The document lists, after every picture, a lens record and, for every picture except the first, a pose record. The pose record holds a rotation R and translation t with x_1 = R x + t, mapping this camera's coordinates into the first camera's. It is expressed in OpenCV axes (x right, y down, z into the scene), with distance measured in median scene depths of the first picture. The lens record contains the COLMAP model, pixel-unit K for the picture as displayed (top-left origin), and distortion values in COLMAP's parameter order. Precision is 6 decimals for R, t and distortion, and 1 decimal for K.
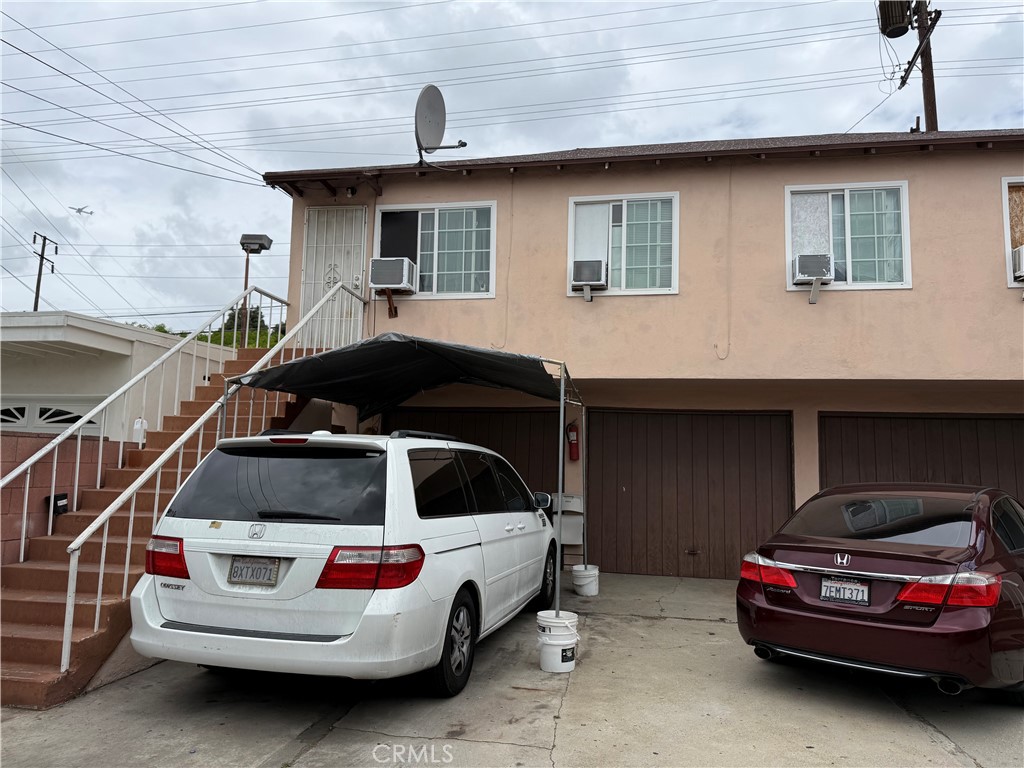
lens RADIAL K [[722.3, 0, 508.8], [0, 722.3, 381.6], [0, 0, 1]] dist [0.040478, -0.057821]
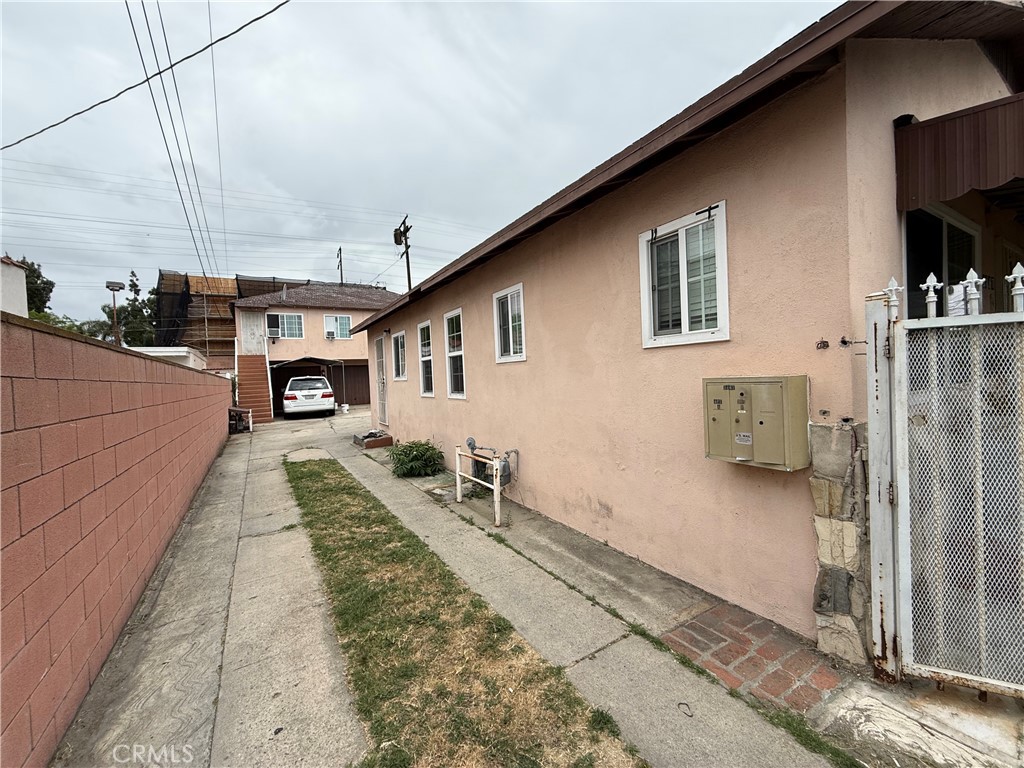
lens RADIAL K [[407.3, 0, 511.1], [0, 407.3, 382.0], [0, 0, 1]] dist [-0.003668, 0.000918]
pose [[0.739608, -0.072075, 0.669168, -0.672849], [-0.014205, 0.992356, 0.122586, -0.169015], [-0.672888, -0.100170, 0.732930, -1.375525]]
